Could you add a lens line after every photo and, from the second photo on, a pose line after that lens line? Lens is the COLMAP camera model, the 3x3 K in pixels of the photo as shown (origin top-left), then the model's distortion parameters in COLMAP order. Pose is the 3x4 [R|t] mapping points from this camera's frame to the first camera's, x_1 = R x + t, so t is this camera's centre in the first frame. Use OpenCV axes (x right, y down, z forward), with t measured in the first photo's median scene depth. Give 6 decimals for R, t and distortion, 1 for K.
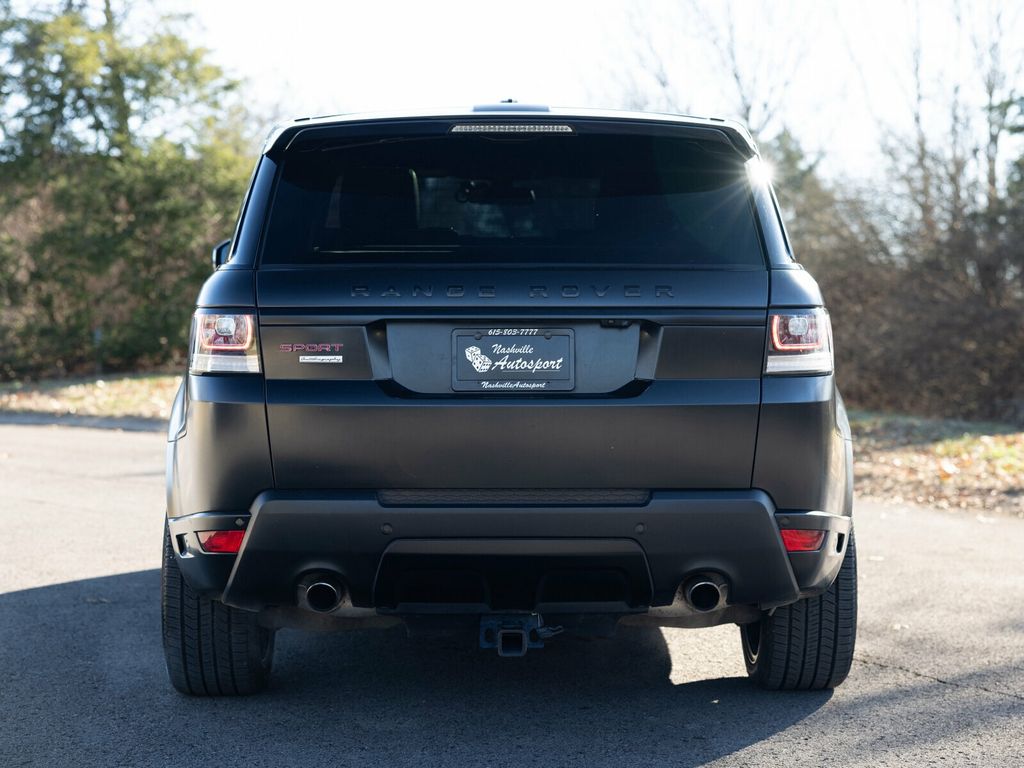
lens RADIAL K [[1960.8, 0, 512.0], [0, 1960.8, 384.0], [0, 0, 1]] dist [0.026060, 0.151092]
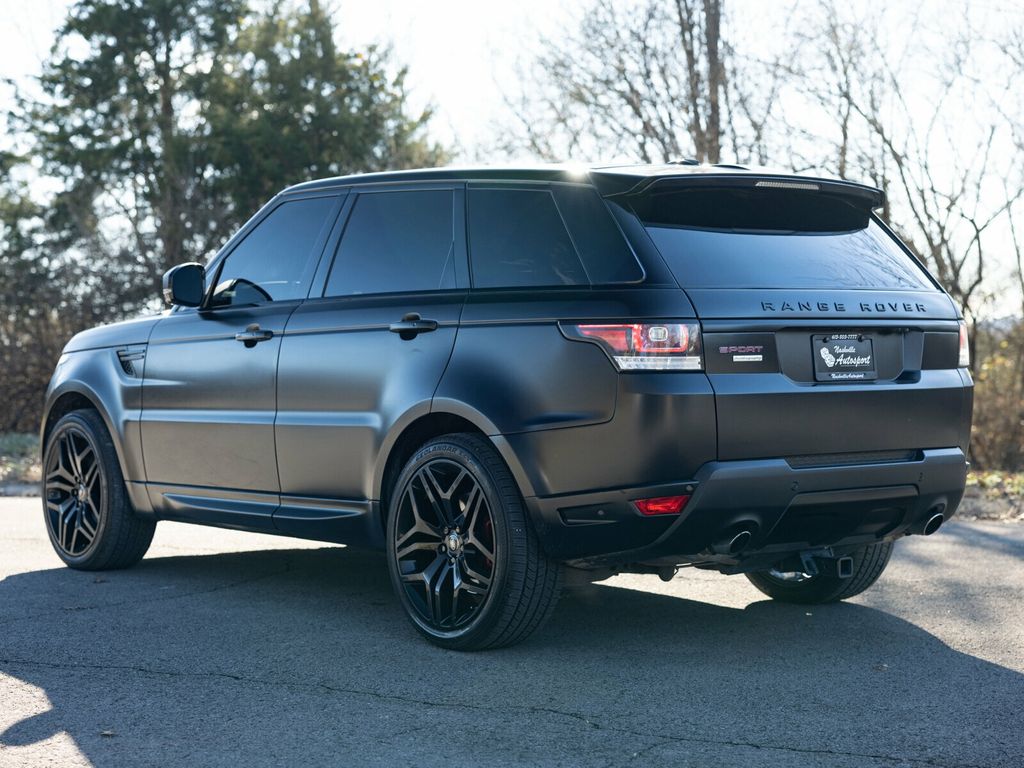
lens RADIAL K [[1960.8, 0, 512.0], [0, 1960.8, 384.0], [0, 0, 1]] dist [0.026060, 0.151092]
pose [[0.801190, -0.019504, 0.598092, -0.702375], [0.031177, 0.999472, -0.009171, 0.007996], [-0.597597, 0.025995, 0.801375, 0.035723]]
